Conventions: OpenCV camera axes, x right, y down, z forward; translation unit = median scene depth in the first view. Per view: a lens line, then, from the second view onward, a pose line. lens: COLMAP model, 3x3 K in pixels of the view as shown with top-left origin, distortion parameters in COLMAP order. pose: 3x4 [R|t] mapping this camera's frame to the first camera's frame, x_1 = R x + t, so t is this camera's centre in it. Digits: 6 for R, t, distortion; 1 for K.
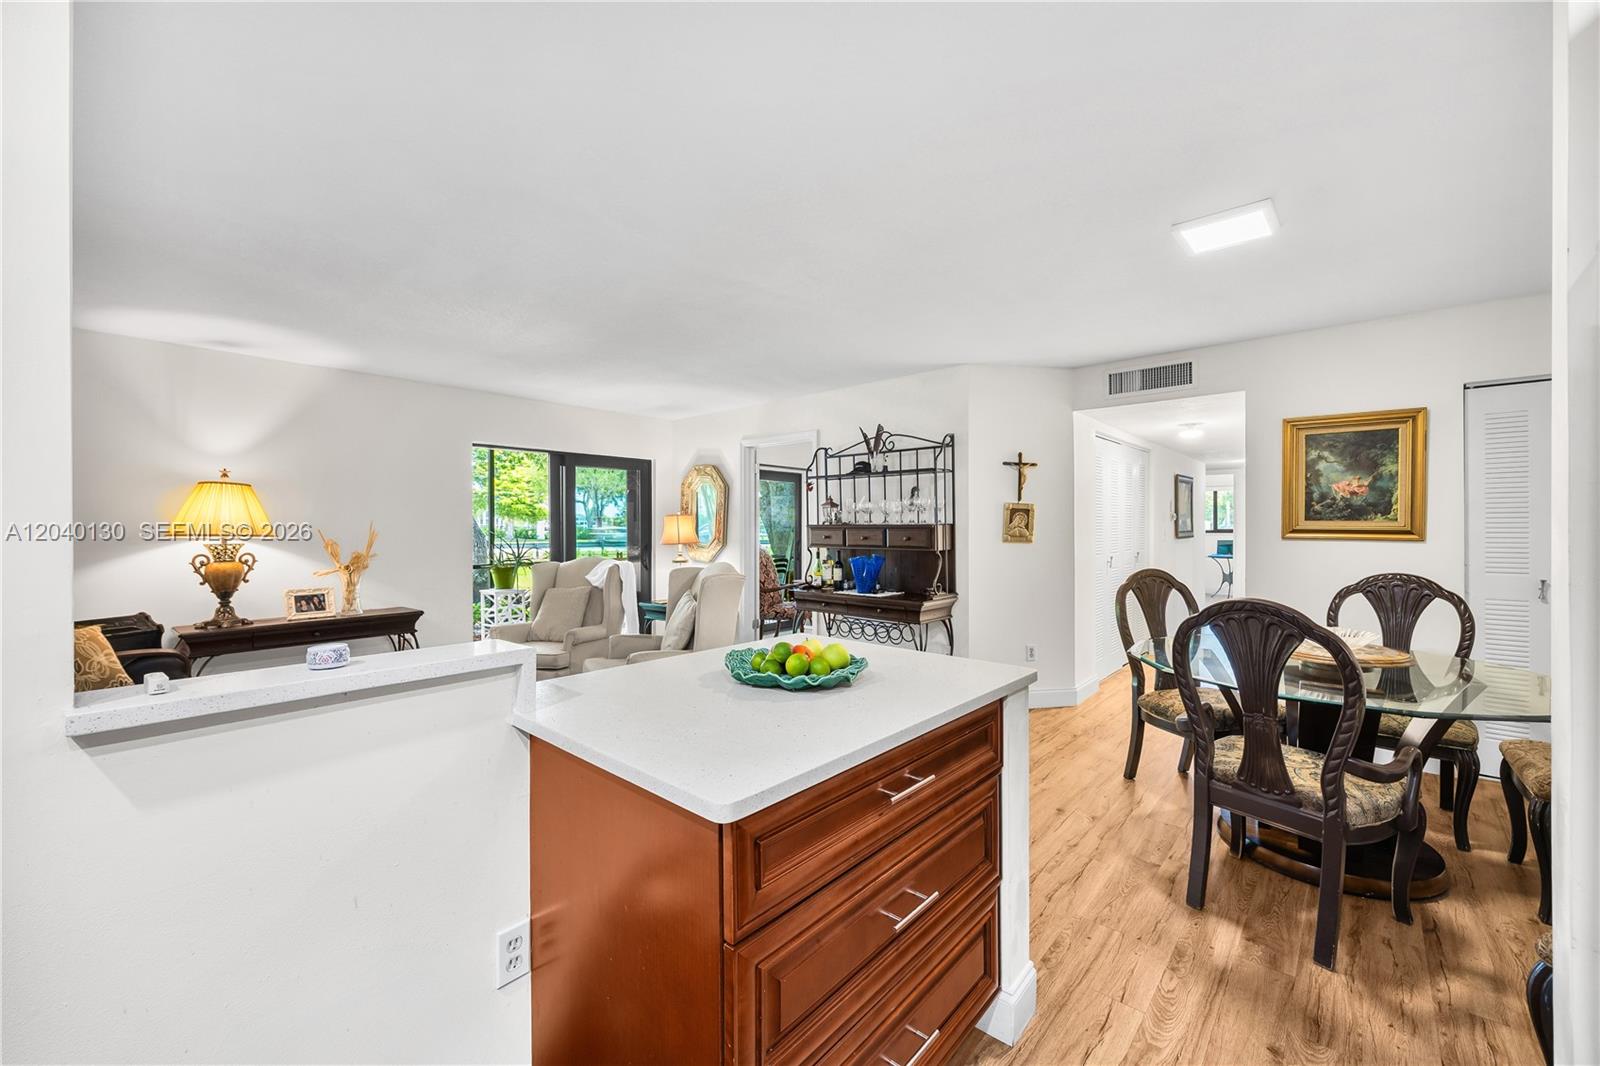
lens RADIAL K [[622.4, 0, 803.2], [0, 622.4, 531.8], [0, 0, 1]] dist [-0.003800, 0.000191]
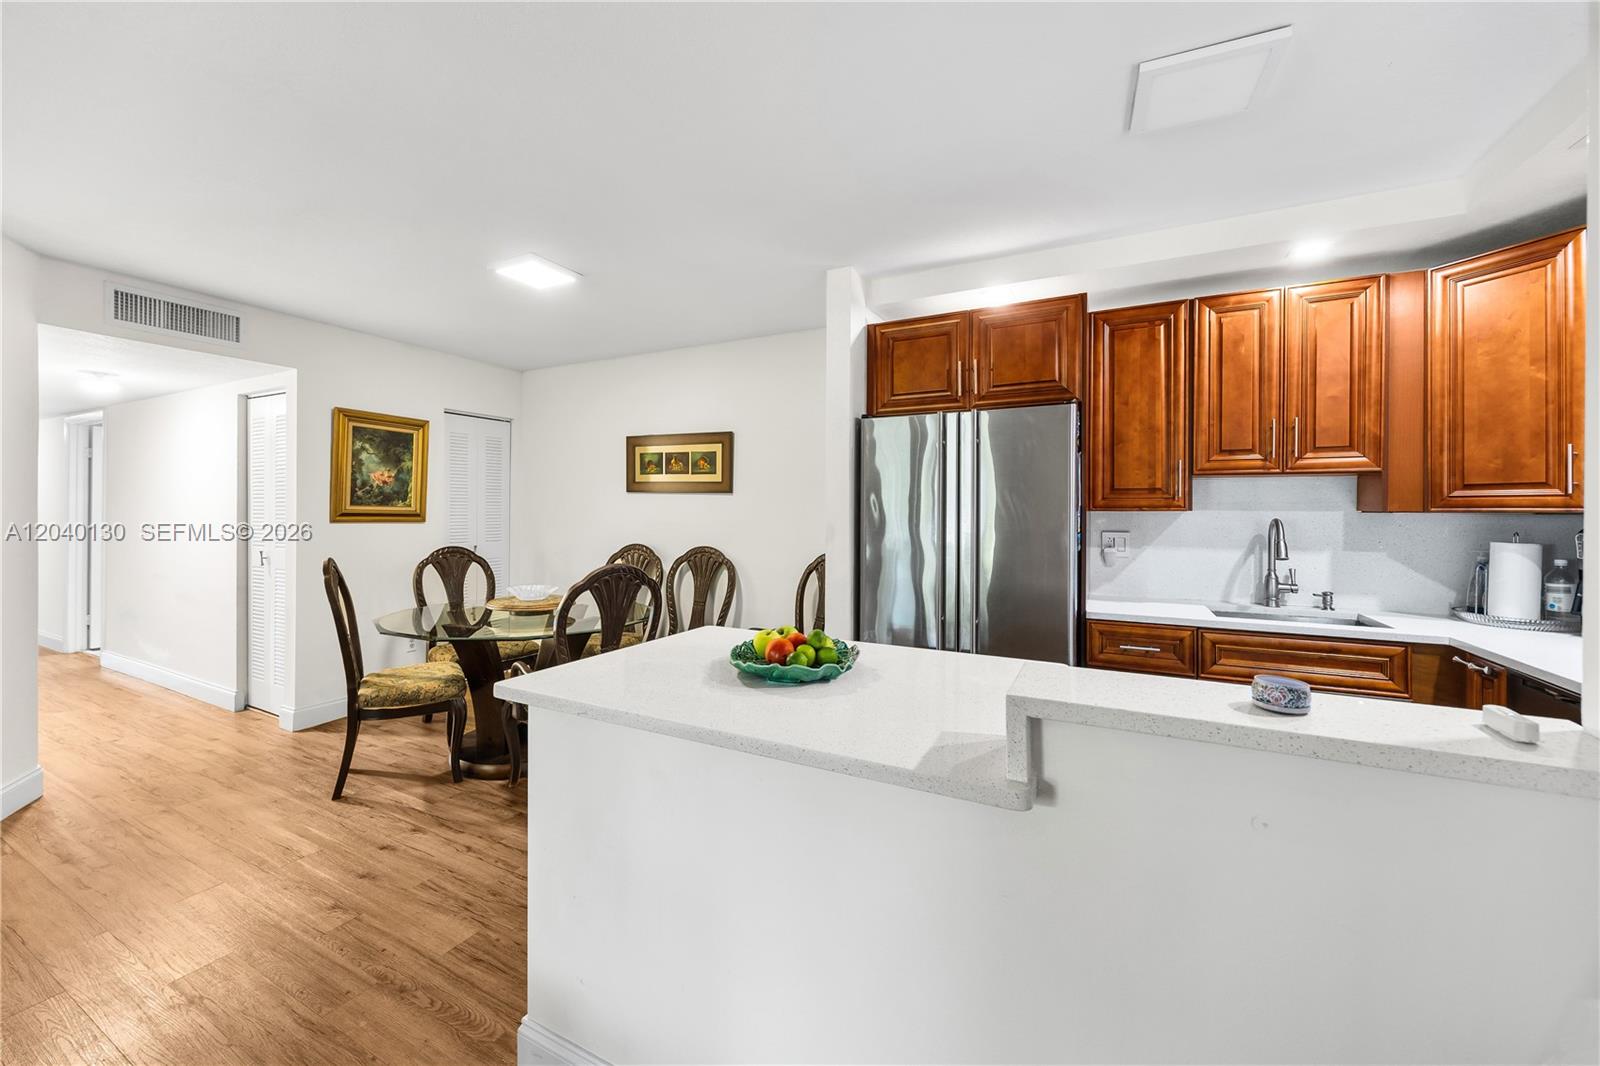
lens RADIAL K [[622.4, 0, 770.7], [0, 622.4, 510.0], [0, 0, 1]] dist [-0.003800, 0.000191]
pose [[-0.216118, 0.002288, 0.976365, -0.378740], [-0.000650, 0.999997, -0.002488, -0.006500], [-0.976367, -0.001173, -0.216116, 0.484536]]
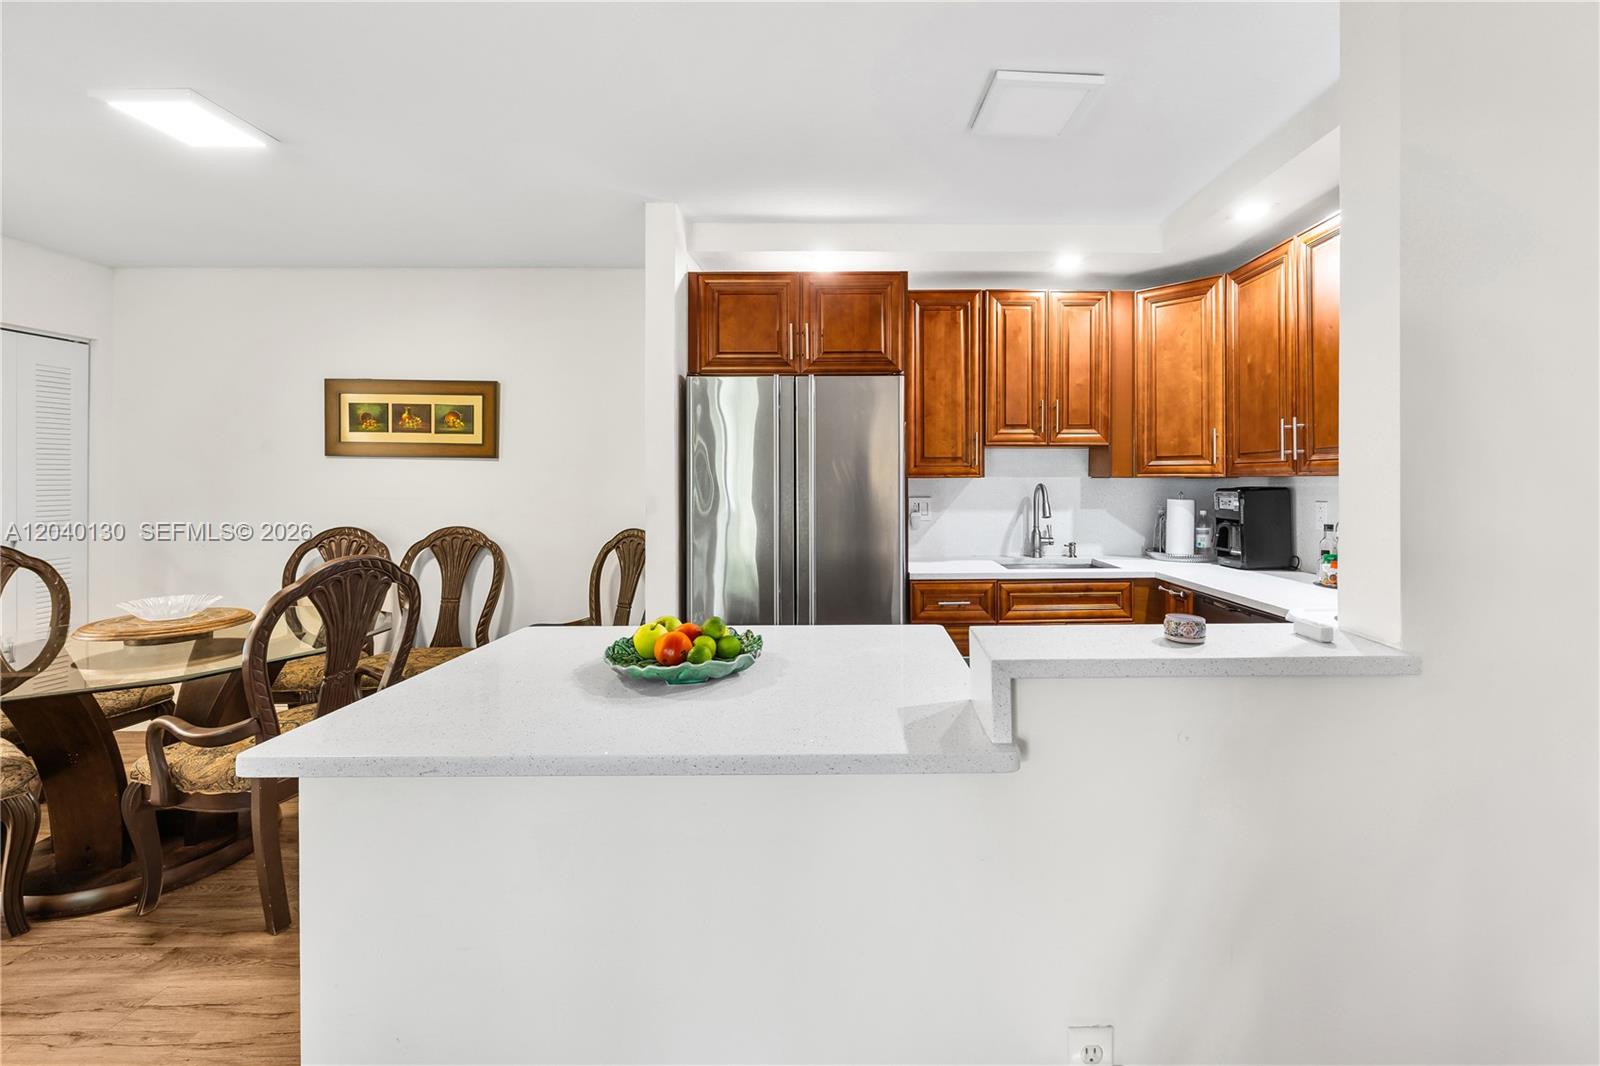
lens RADIAL K [[663.3, 0, 855.4], [0, 663.3, 478.8], [0, 0, 1]] dist [-0.004426, 0.000787]
pose [[-0.660404, 0.004197, 0.750899, -0.327387], [0.006619, 0.999978, 0.000232, -0.007019], [-0.750882, 0.005124, -0.660417, 0.549229]]
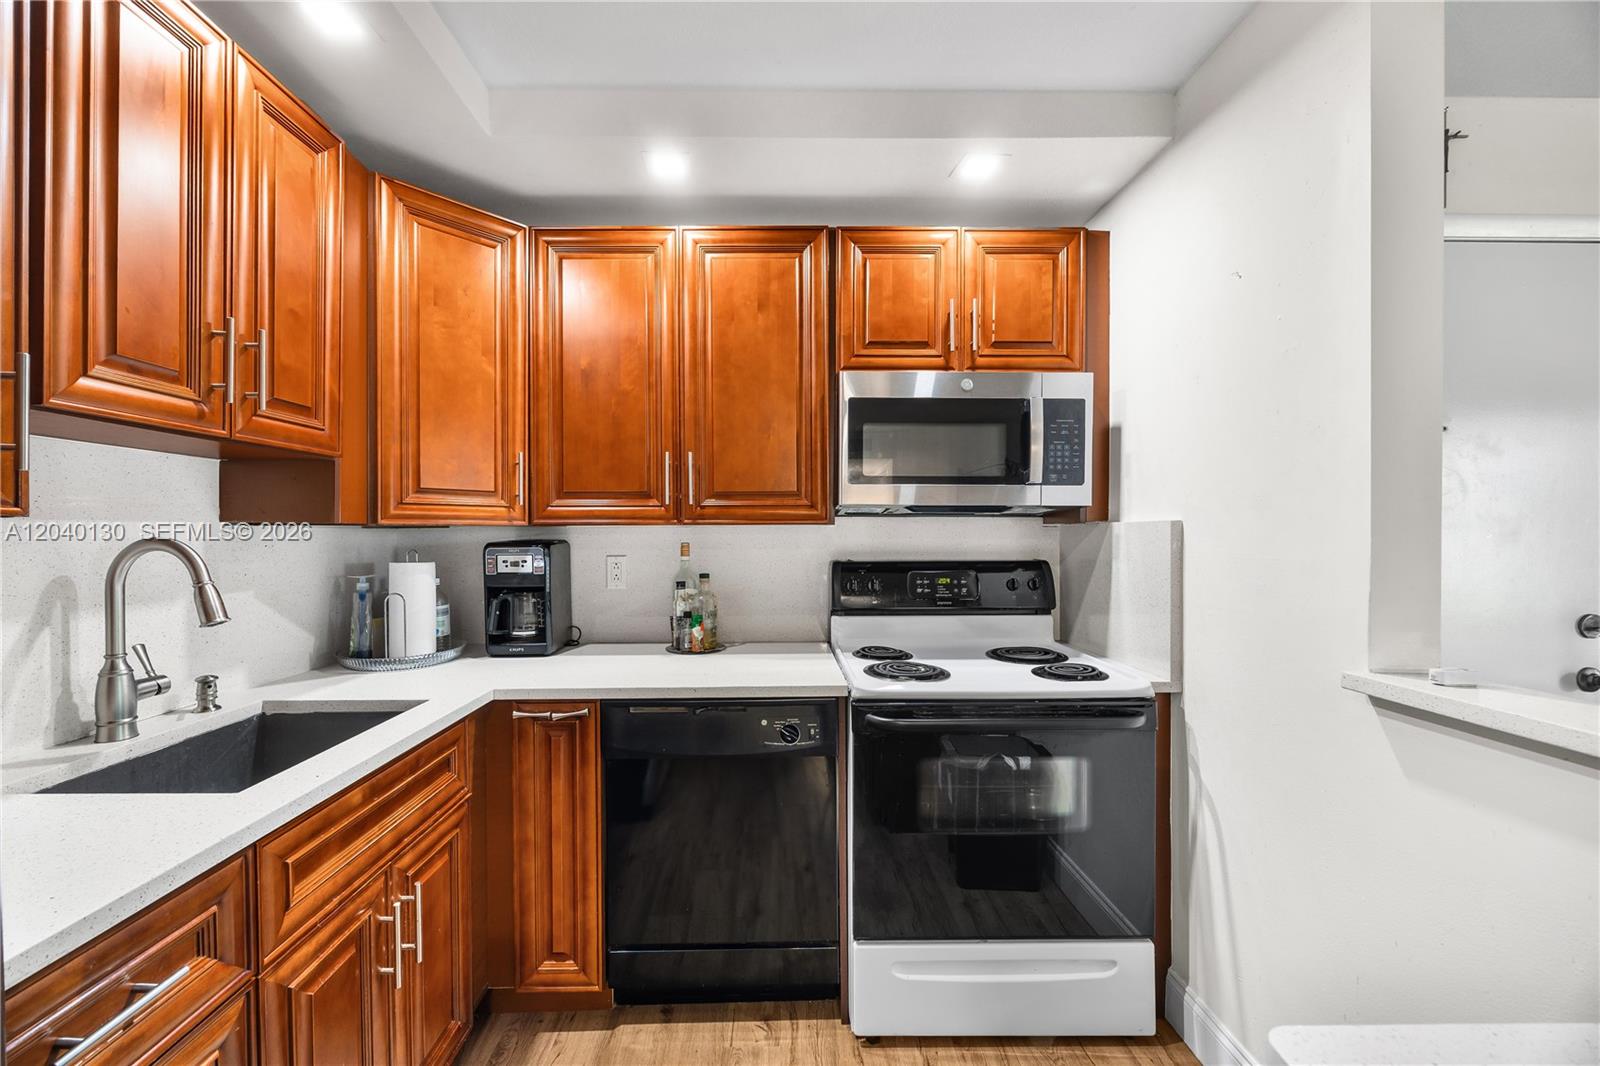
lens RADIAL K [[622.4, 0, 789.7], [0, 622.4, 538.7], [0, 0, 1]] dist [-0.003800, 0.000191]
pose [[-0.747696, 0.009759, -0.663969, 0.117982], [-0.000603, 0.999882, 0.015376, -0.003686], [0.664041, 0.011897, -0.747602, 0.239447]]
